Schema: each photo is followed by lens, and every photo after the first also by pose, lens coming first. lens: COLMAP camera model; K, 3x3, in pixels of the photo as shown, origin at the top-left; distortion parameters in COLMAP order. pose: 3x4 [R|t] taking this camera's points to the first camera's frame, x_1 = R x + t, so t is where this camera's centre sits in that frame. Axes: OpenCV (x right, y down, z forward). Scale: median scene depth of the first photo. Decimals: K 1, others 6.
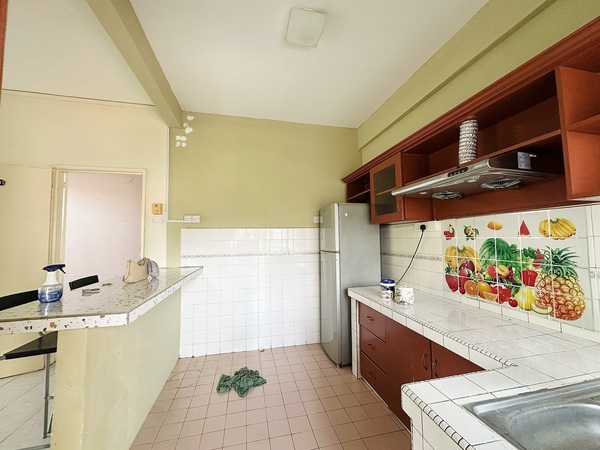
lens RADIAL K [[240.4, 0, 300.0], [0, 240.4, 225.0], [0, 0, 1]] dist [-0.001251, -0.000054]
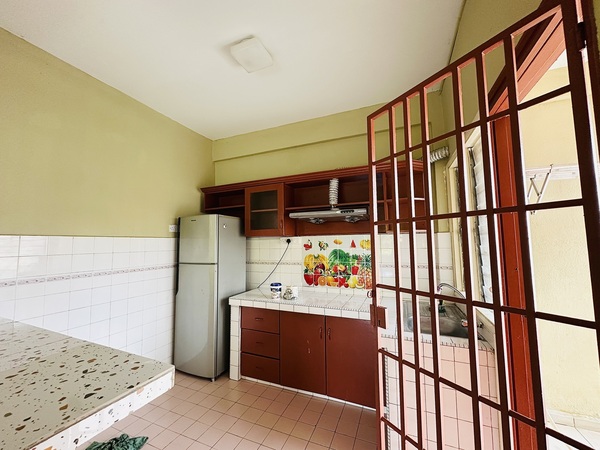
lens RADIAL K [[240.4, 0, 300.0], [0, 240.4, 225.0], [0, 0, 1]] dist [-0.001251, -0.000054]
pose [[0.589824, 0.067297, 0.804723, -0.619218], [-0.041997, 0.997729, -0.052657, -0.012705], [-0.806439, -0.002738, 0.591311, 0.174647]]
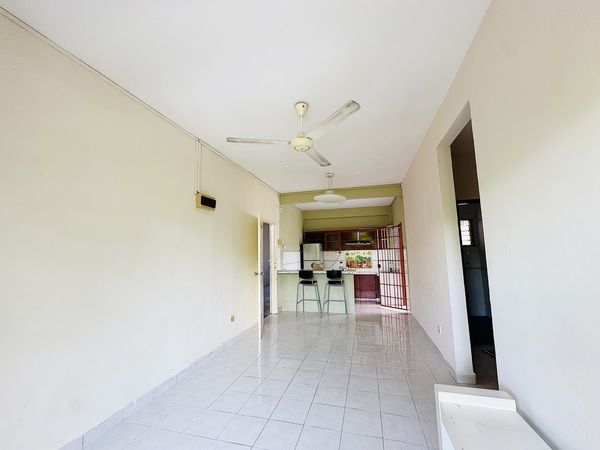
lens RADIAL K [[240.4, 0, 300.0], [0, 240.4, 225.0], [0, 0, 1]] dist [-0.001251, -0.000054]
pose [[0.474266, 0.102876, 0.874350, -3.468809], [-0.037854, 0.994614, -0.096493, -0.032431], [-0.879568, 0.012665, 0.475605, -0.244757]]
